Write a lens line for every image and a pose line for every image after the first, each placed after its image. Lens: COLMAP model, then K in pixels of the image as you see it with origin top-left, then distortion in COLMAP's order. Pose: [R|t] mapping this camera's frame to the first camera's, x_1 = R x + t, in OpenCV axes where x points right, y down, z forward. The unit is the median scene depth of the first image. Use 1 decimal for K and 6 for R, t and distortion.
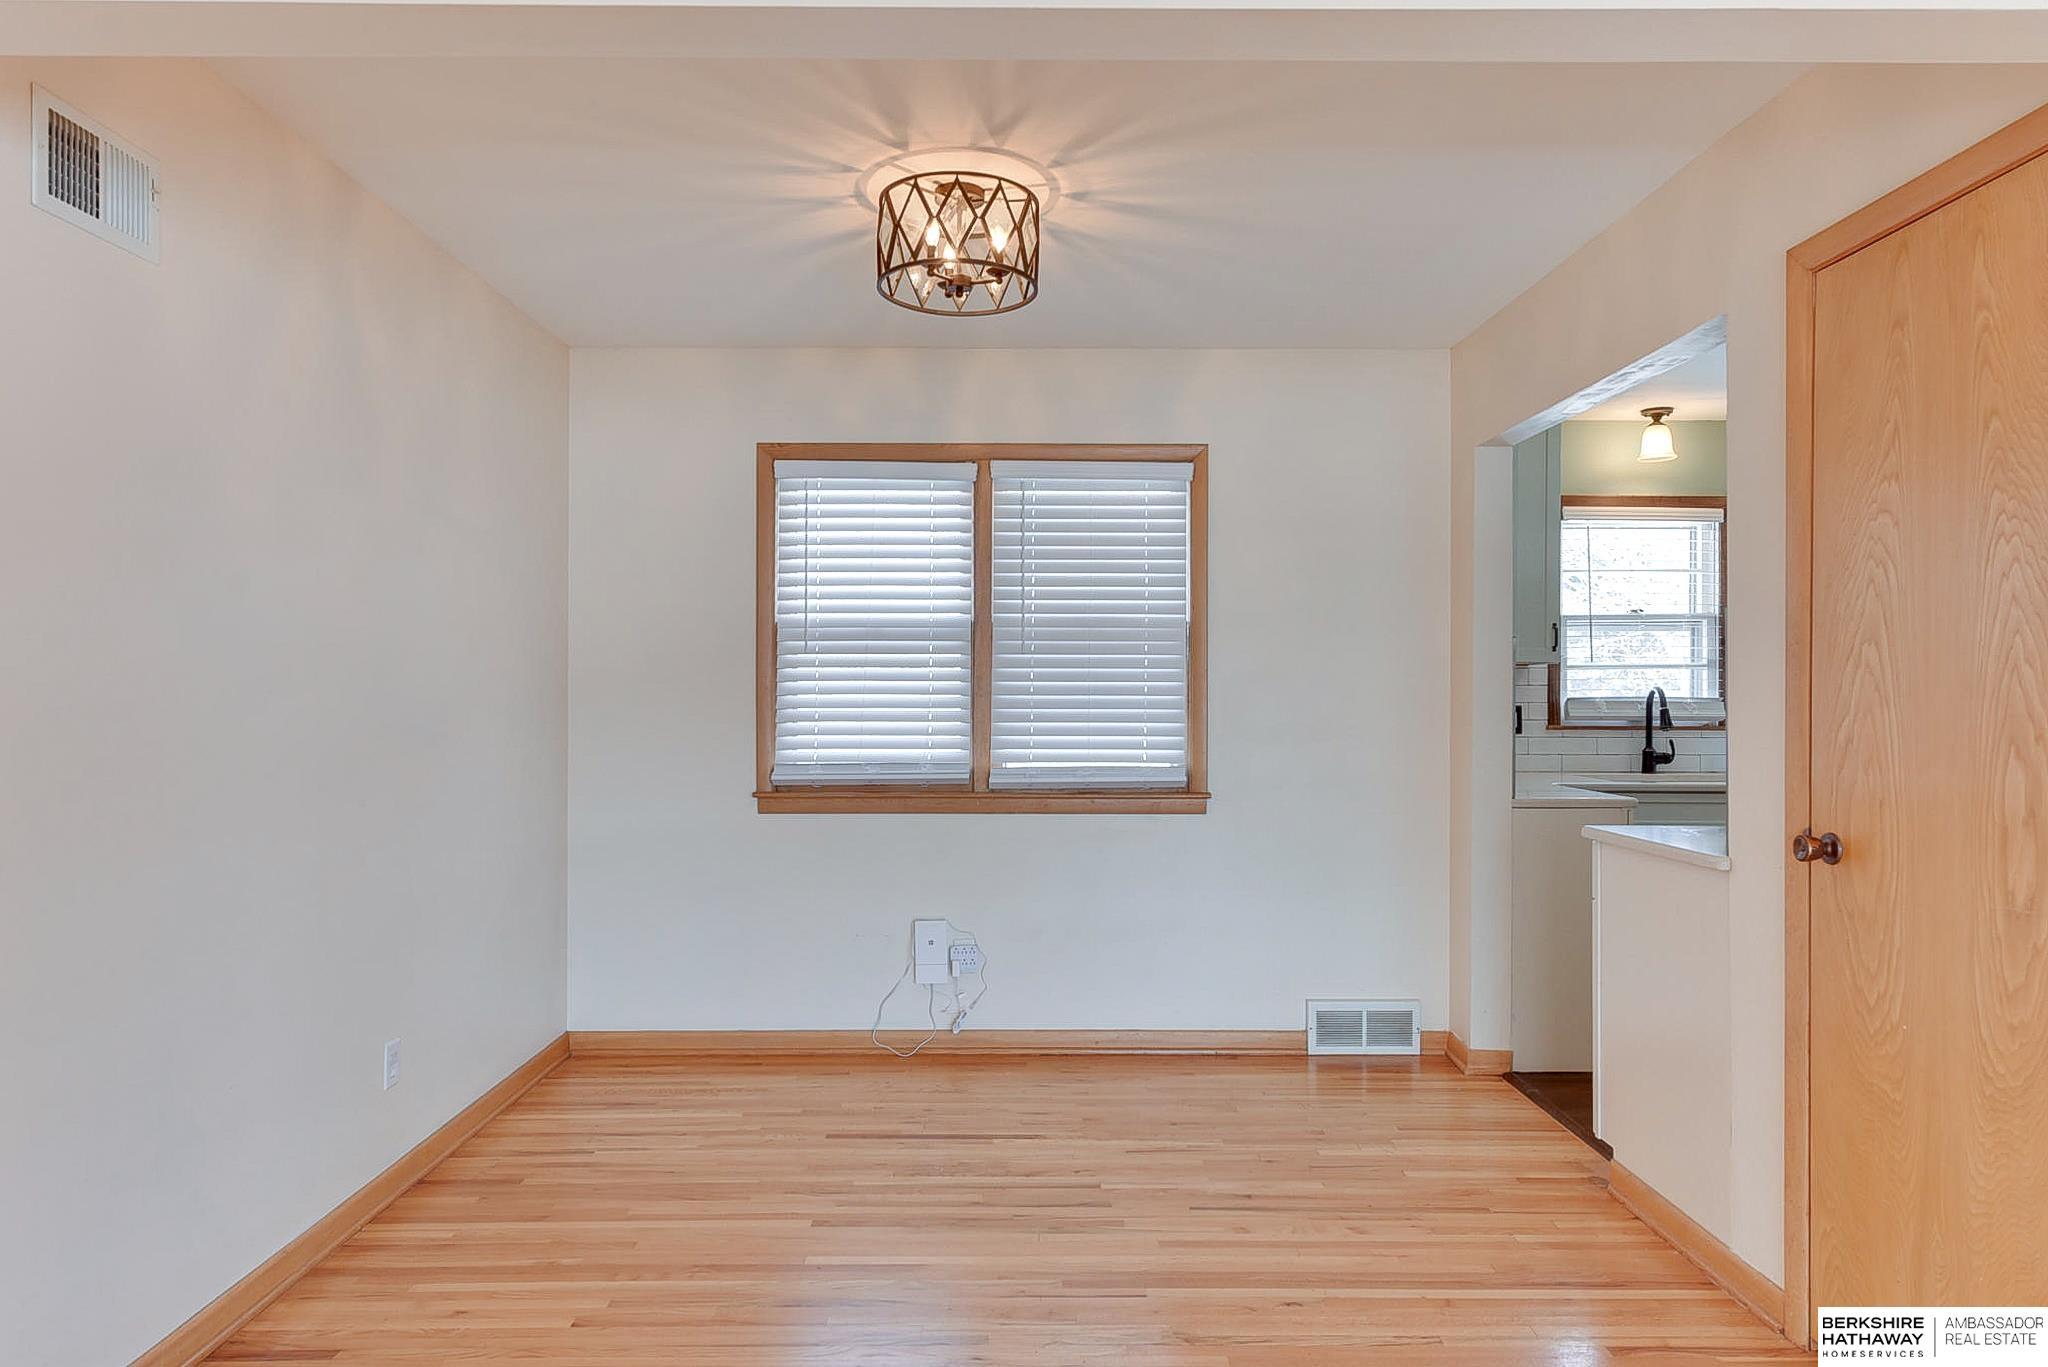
lens RADIAL K [[1226.5, 0, 1073.9], [0, 1226.5, 678.3], [0, 0, 1]] dist [0.006362, -0.000219]
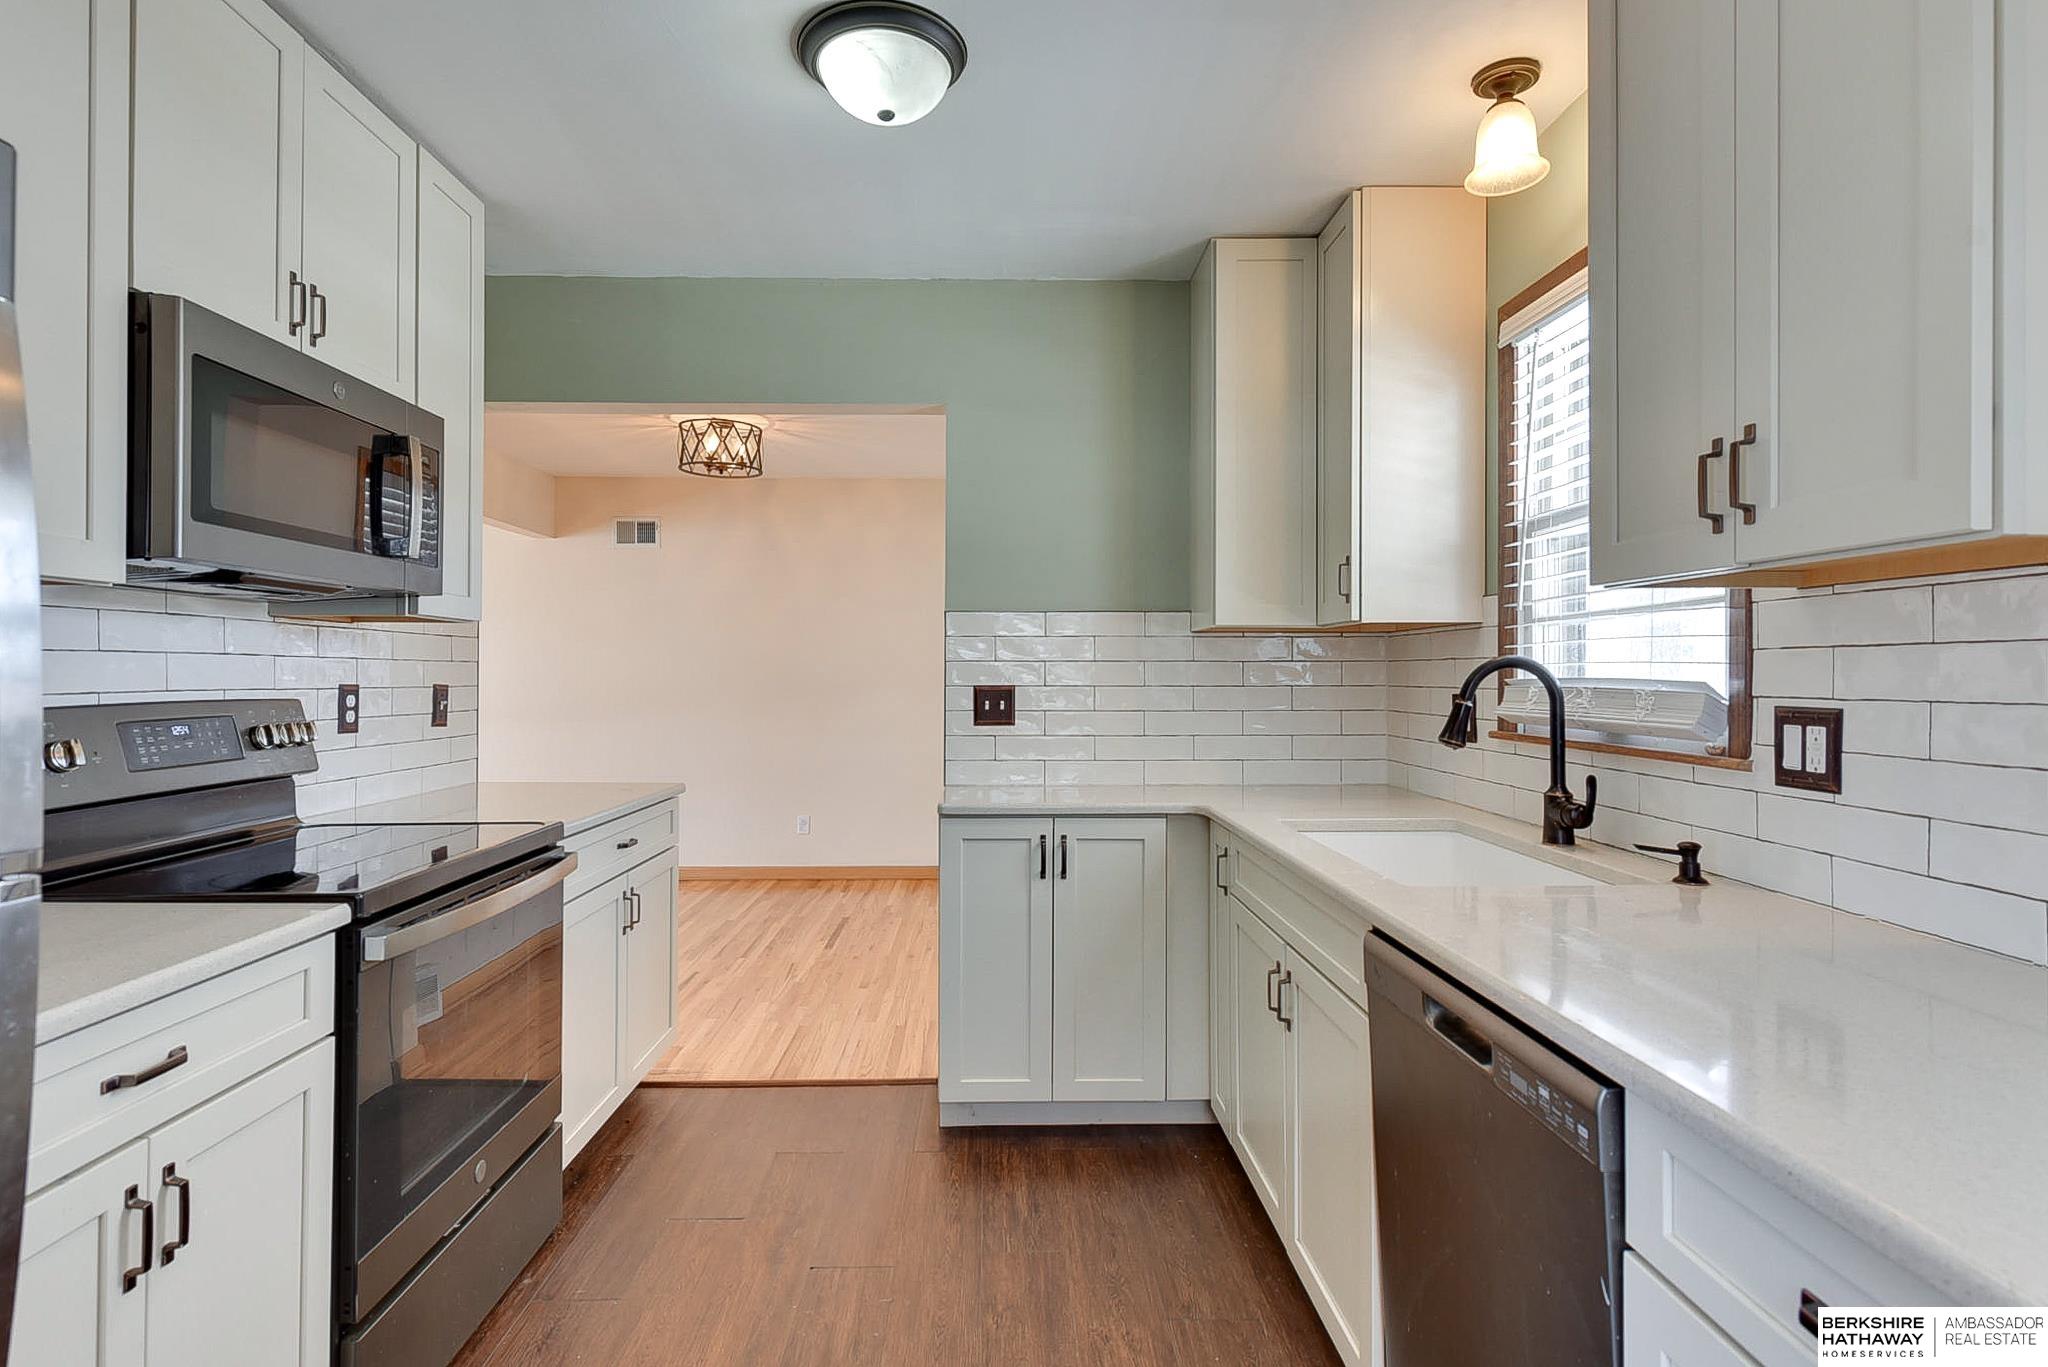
lens RADIAL K [[1034.4, 0, 1012.3], [0, 1034.4, 668.8], [0, 0, 1]] dist [0.006056, -0.003772]
pose [[0.006118, -0.007892, -0.999950, 0.850764], [0.011211, 0.999907, -0.007823, 0.012628], [0.999918, -0.011163, 0.006206, 0.788470]]
